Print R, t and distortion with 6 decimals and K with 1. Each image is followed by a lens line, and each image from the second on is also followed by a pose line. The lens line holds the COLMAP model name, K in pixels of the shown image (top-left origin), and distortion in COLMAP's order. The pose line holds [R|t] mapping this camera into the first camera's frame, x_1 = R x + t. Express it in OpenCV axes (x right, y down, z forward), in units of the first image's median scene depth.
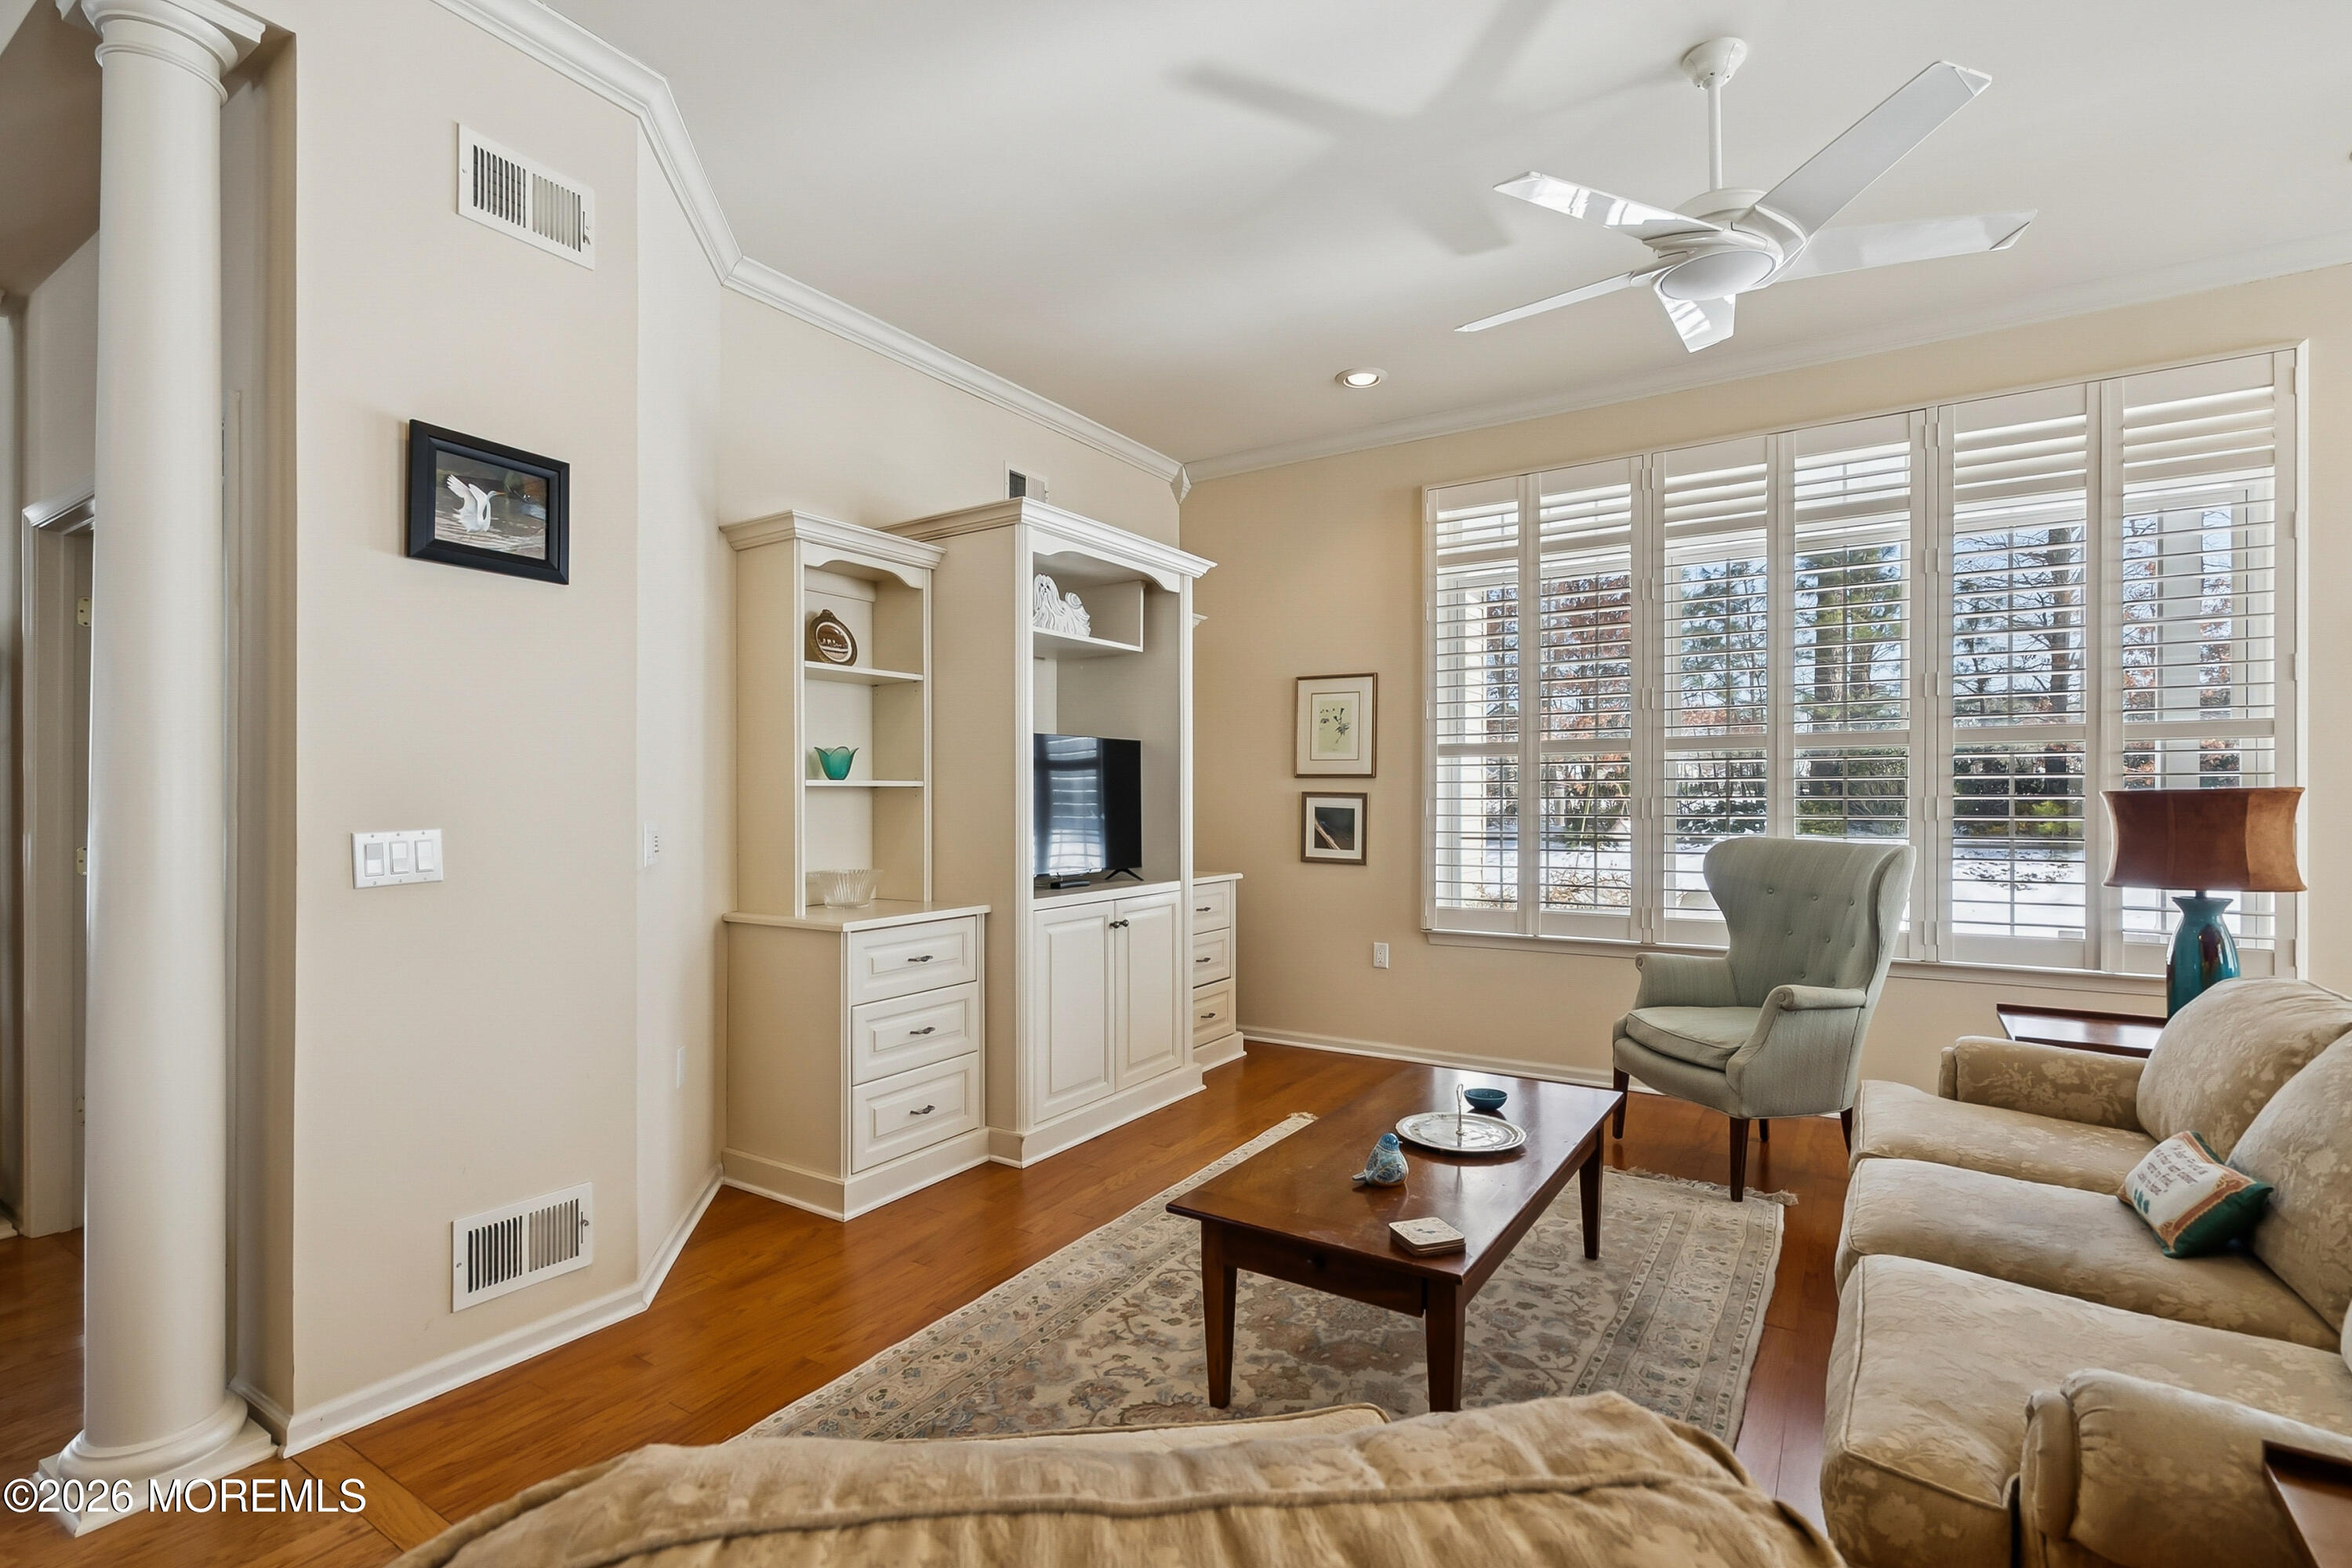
lens RADIAL K [[1077.2, 0, 1177.8], [0, 1077.2, 804.6], [0, 0, 1]] dist [-0.007888, 0.004516]
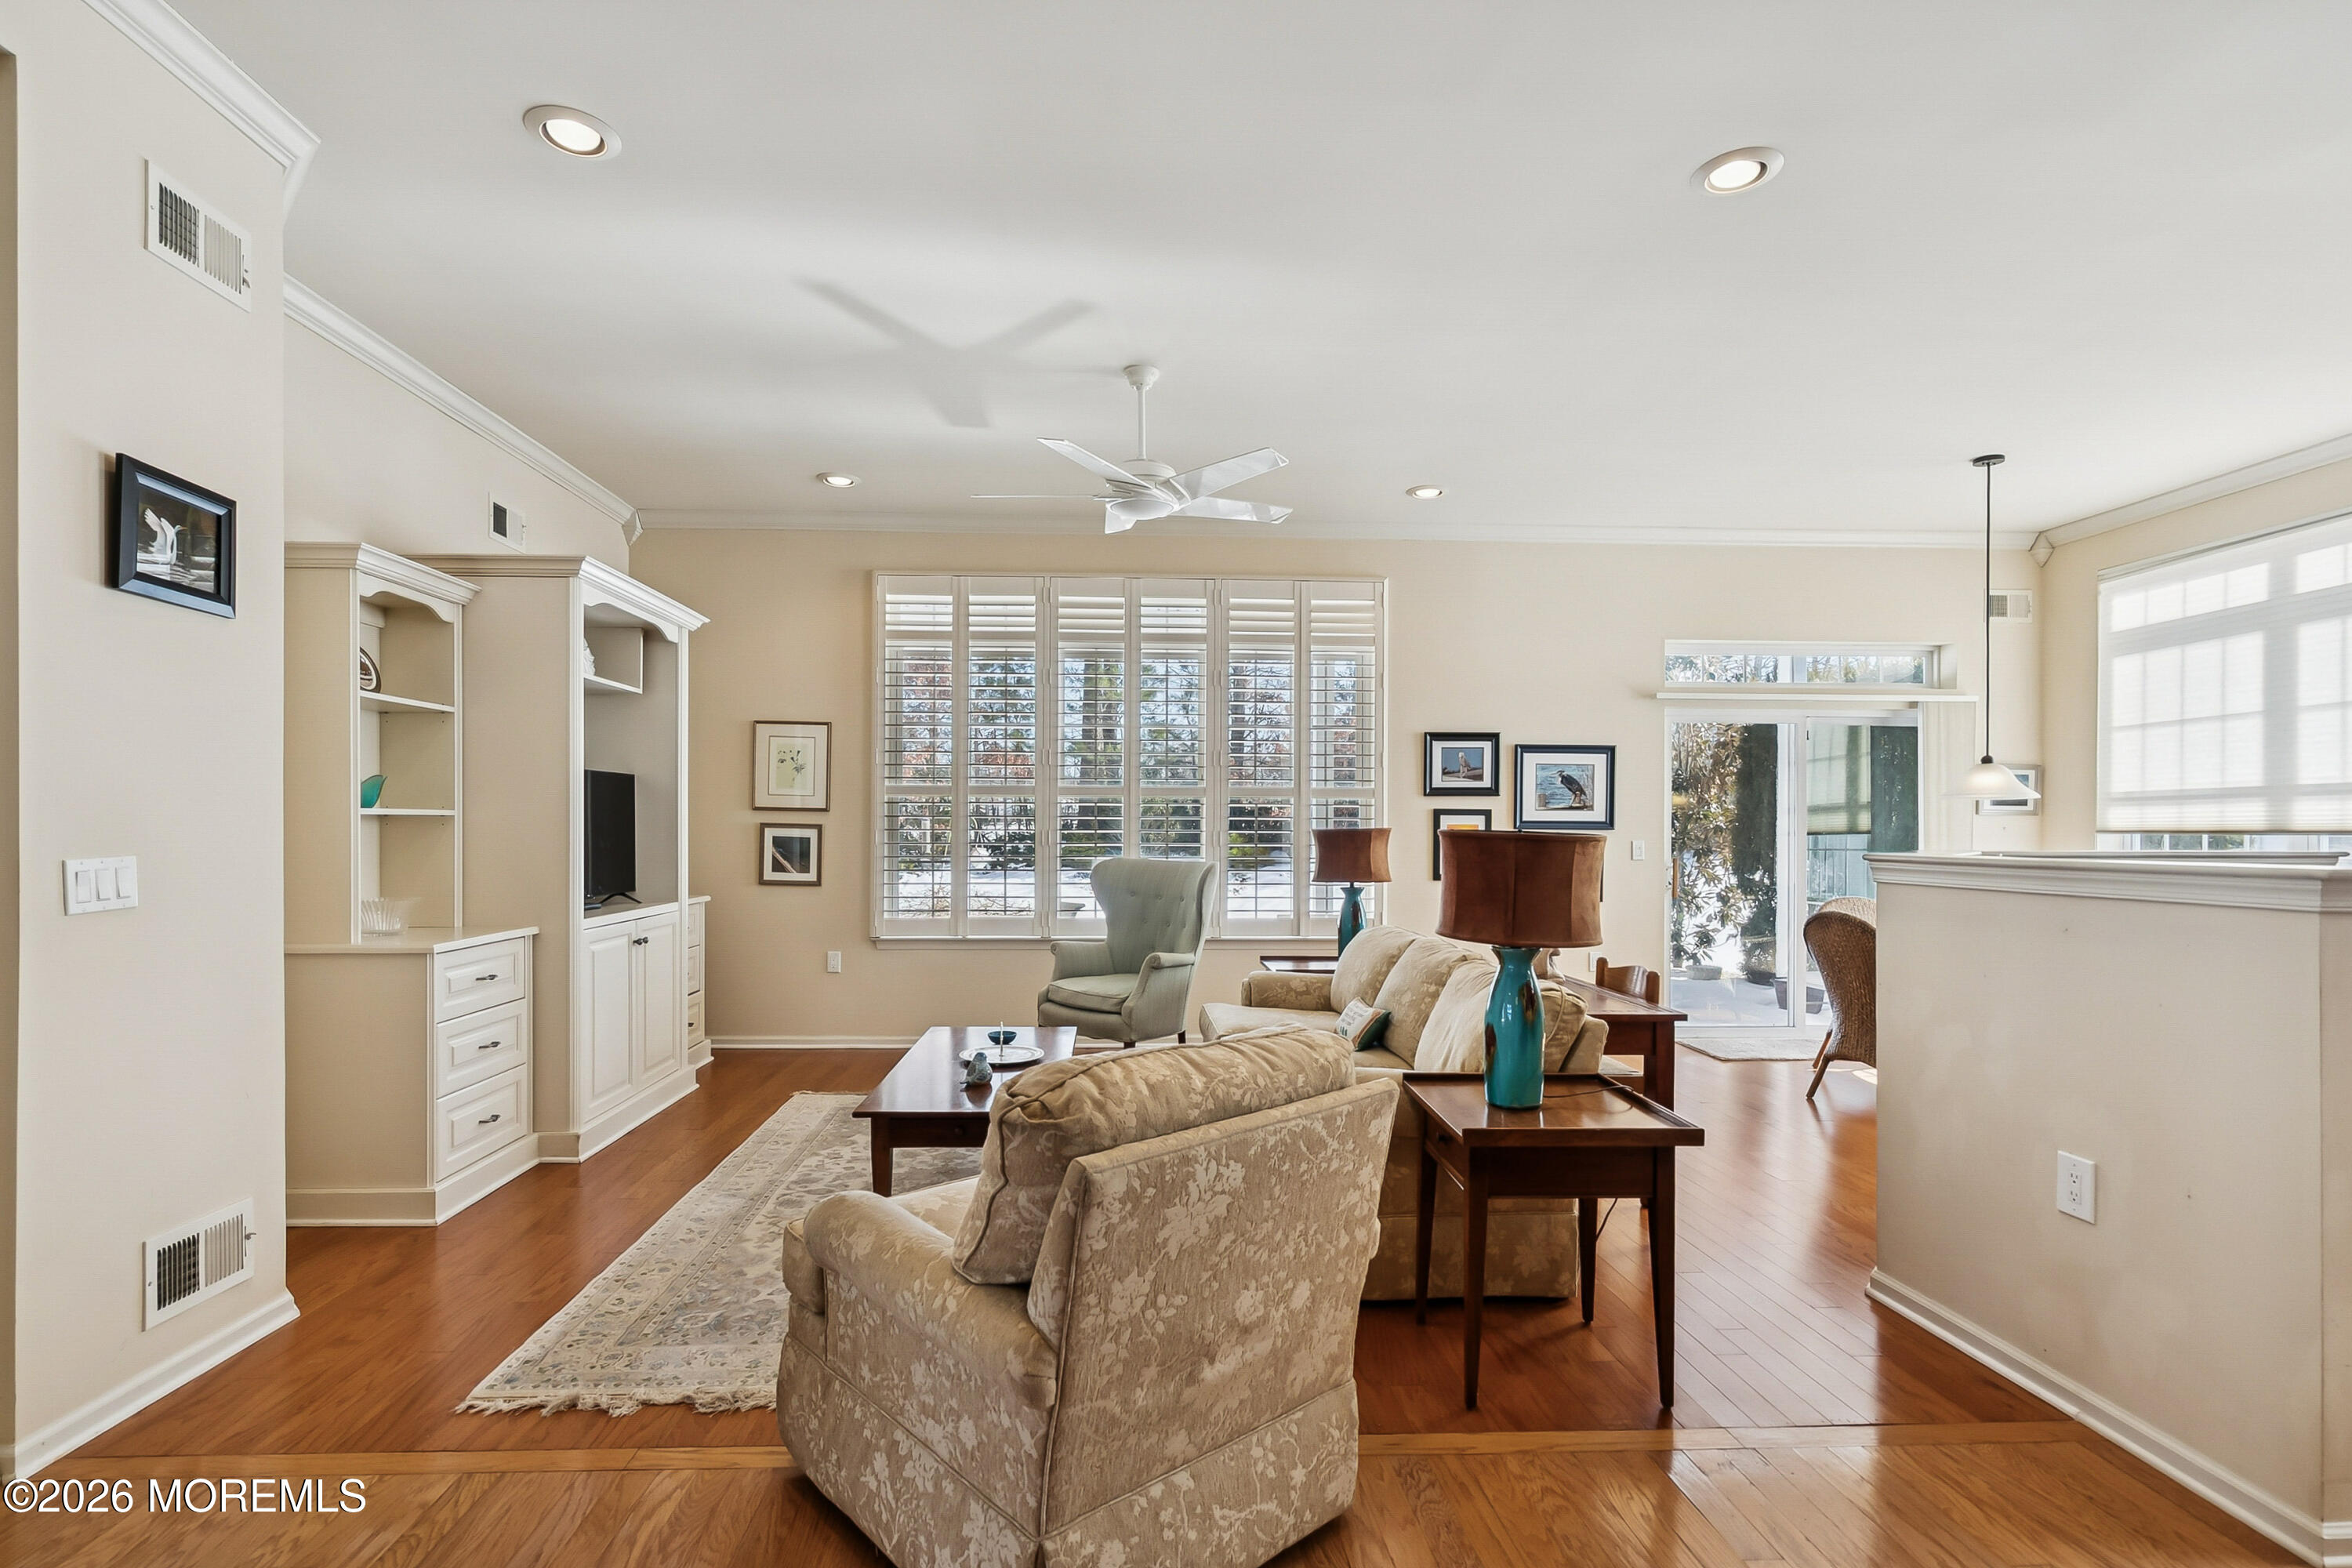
lens RADIAL K [[1093.5, 0, 1150.2], [0, 1093.5, 834.3], [0, 0, 1]] dist [-0.001611, -0.000243]
pose [[0.815142, 0.004272, 0.579245, -0.312676], [-0.004740, 0.999989, -0.000704, -0.001029], [-0.579242, -0.002172, 0.815153, -0.247494]]
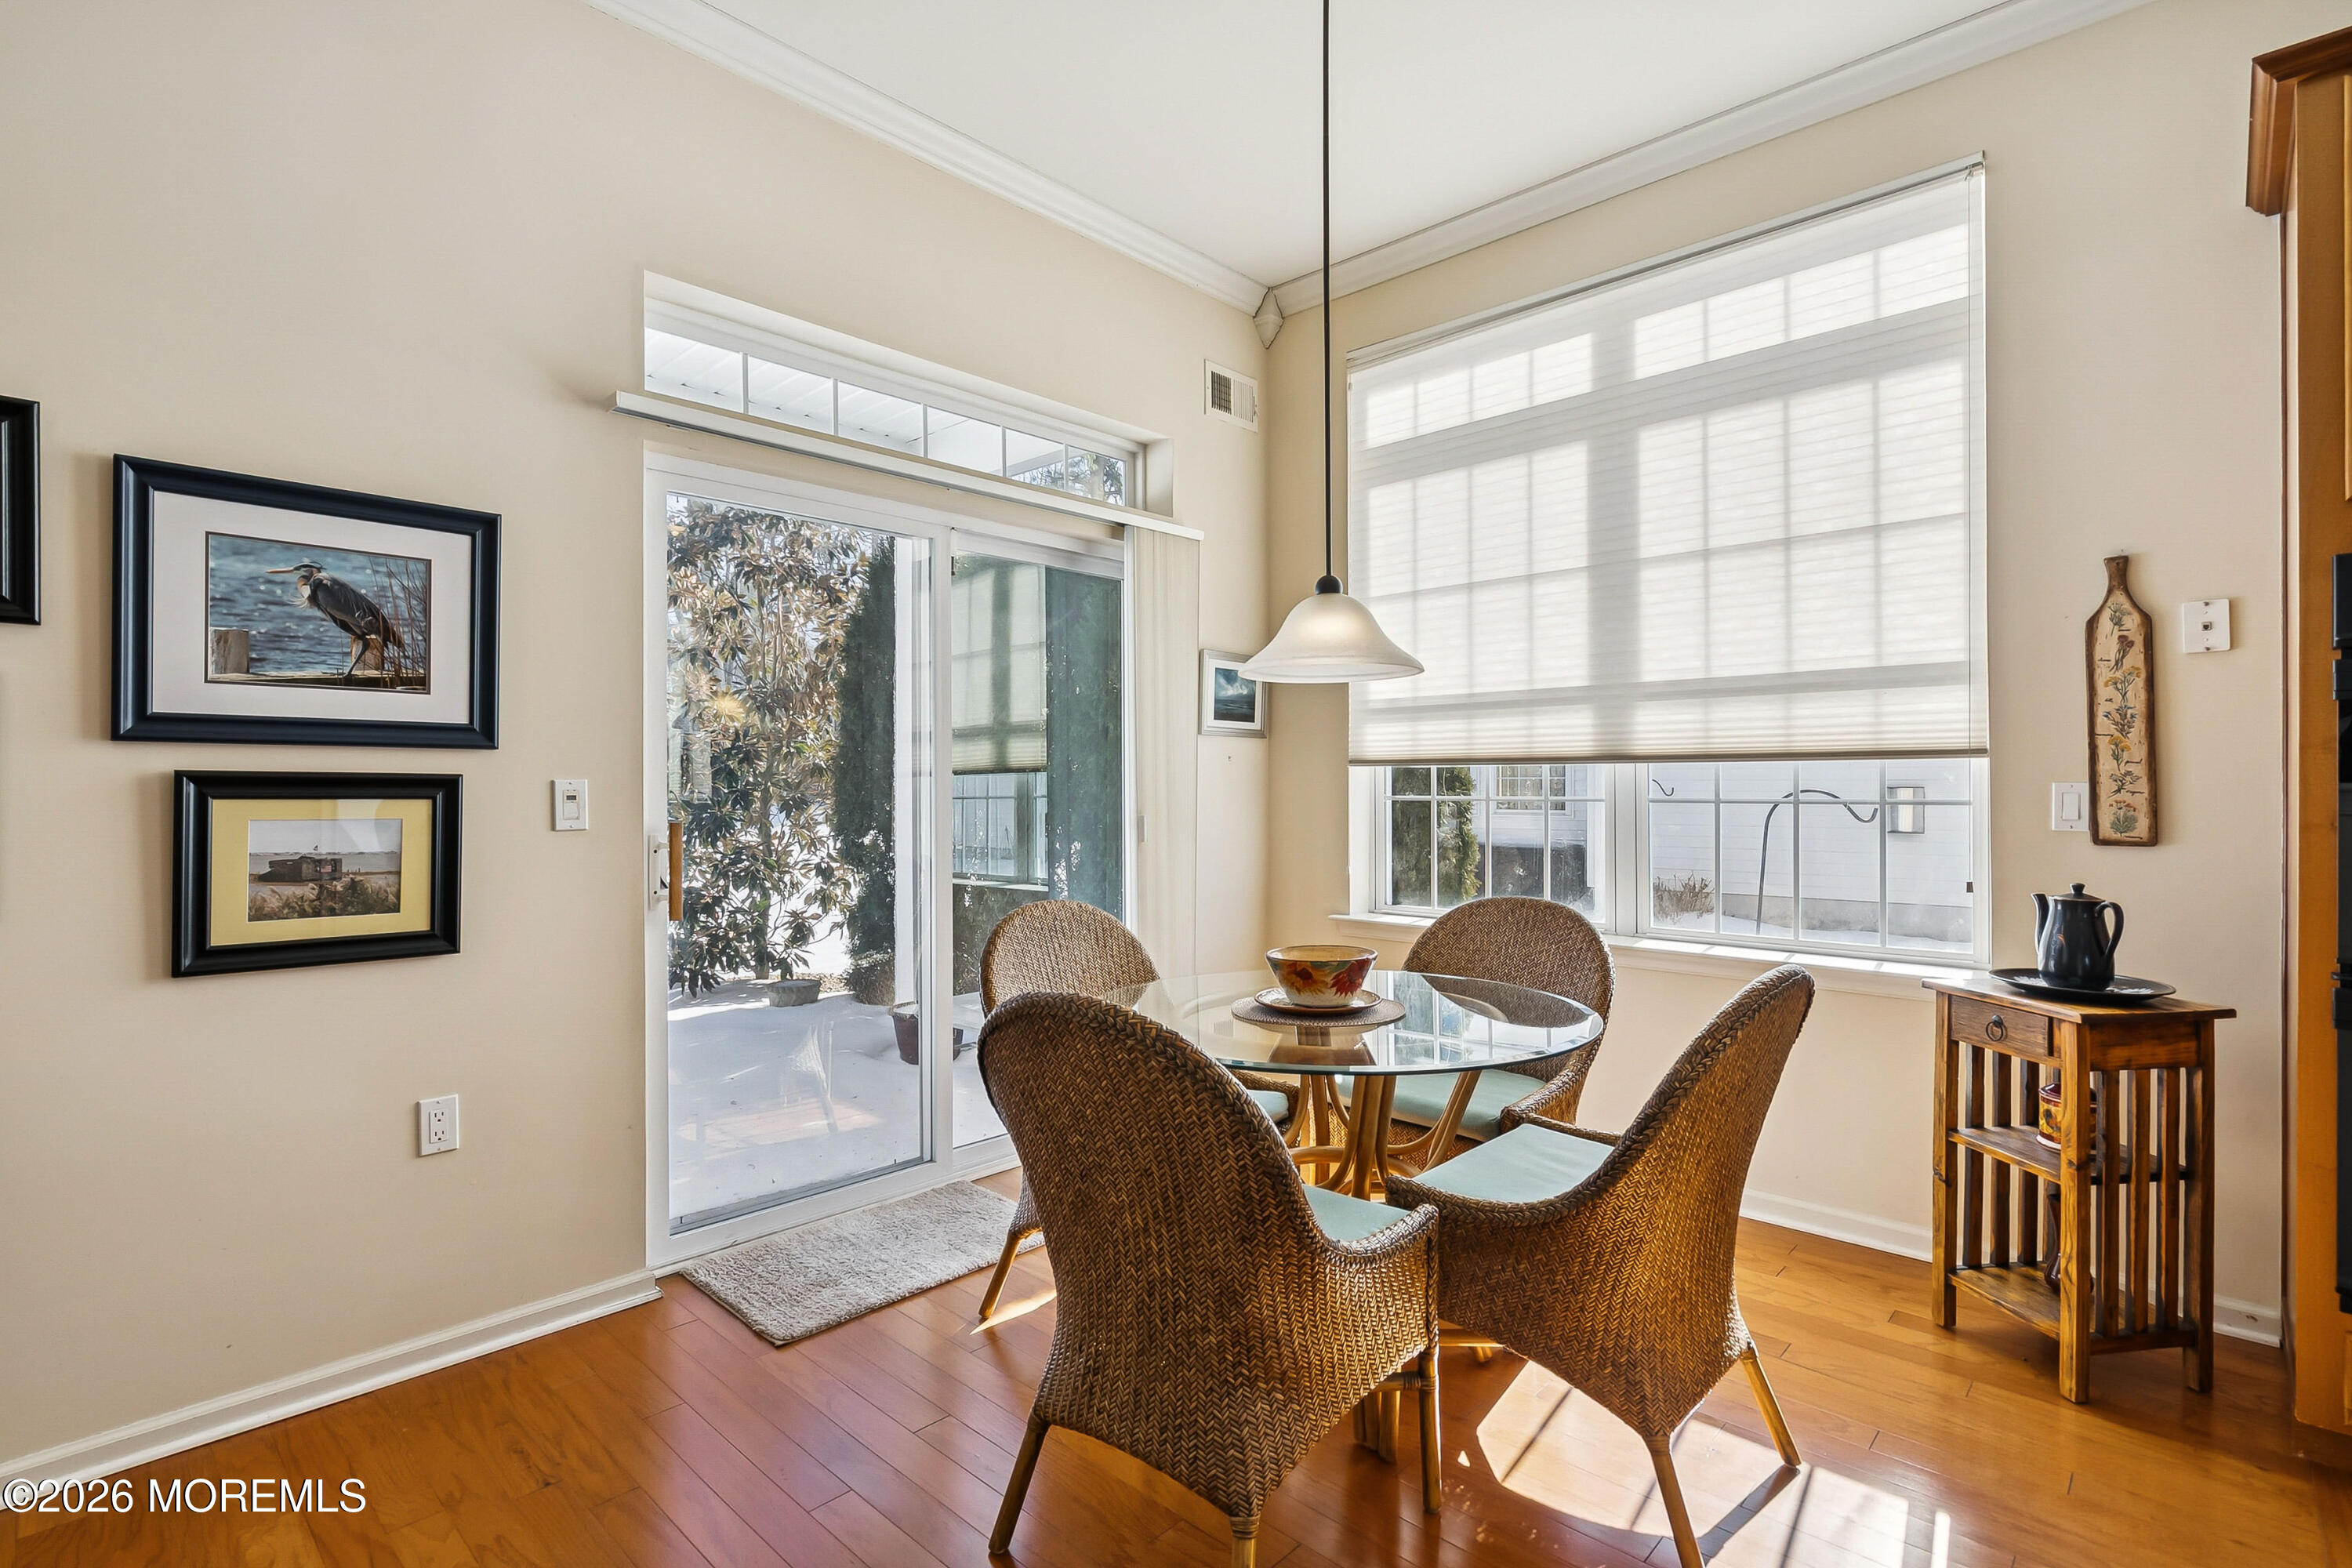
lens RADIAL K [[1108.4, 0, 1176.0], [0, 1108.4, 784.0], [0, 0, 1]] dist [-0.003647, -0.000380]
pose [[0.179861, 0.002850, 0.983688, 0.740276], [0.003796, 0.999986, -0.003591, 0.010847], [-0.983685, 0.004380, 0.179847, 0.244220]]
